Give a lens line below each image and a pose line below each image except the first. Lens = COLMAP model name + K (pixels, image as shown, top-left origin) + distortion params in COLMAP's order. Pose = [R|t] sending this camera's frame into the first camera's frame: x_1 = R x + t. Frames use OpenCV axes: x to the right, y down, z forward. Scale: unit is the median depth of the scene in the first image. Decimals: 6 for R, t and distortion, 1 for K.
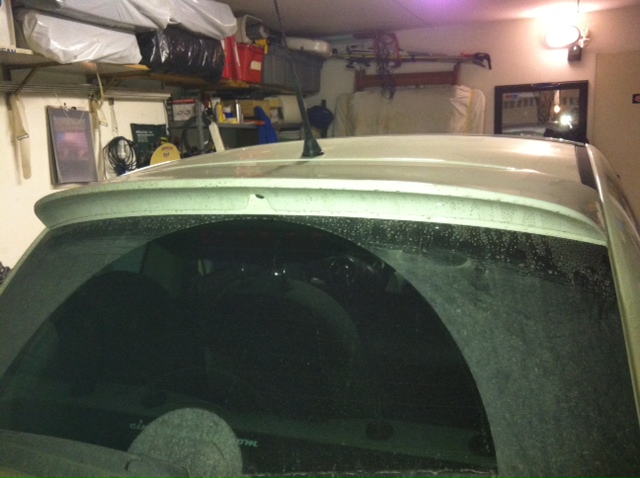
lens RADIAL K [[607.9, 0, 320.2], [0, 607.9, 224.3], [0, 0, 1]] dist [0.077817, -0.128478]
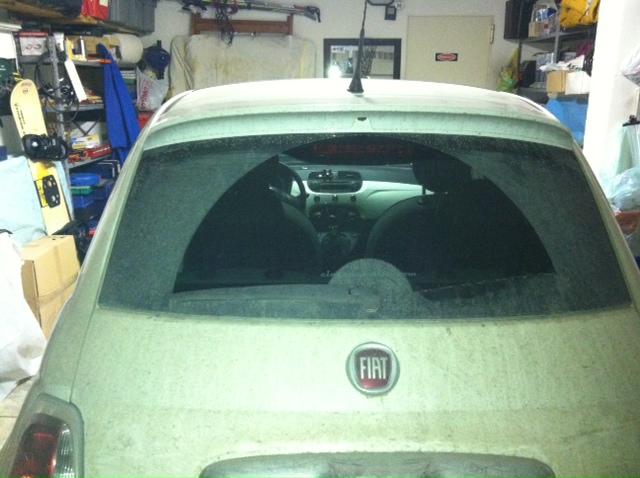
lens RADIAL K [[607.9, 0, 320.2], [0, 607.9, 224.3], [0, 0, 1]] dist [0.077817, -0.128478]
pose [[0.933659, -0.048246, 0.354900, -0.160603], [0.018365, 0.996031, 0.087089, 0.016173], [-0.357693, -0.074793, 0.930839, -0.065703]]
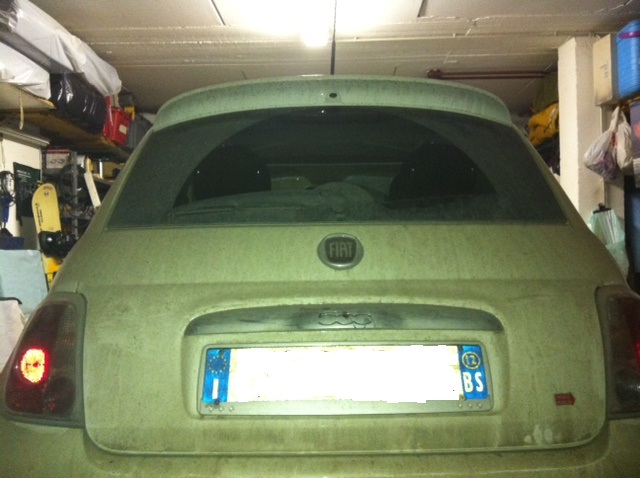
lens RADIAL K [[607.9, 0, 320.2], [0, 607.9, 224.3], [0, 0, 1]] dist [0.077817, -0.128478]
pose [[0.936271, 0.035152, 0.349514, -0.165555], [0.035609, 0.980358, -0.193985, 0.146924], [-0.349468, 0.194068, 0.916630, -0.112112]]
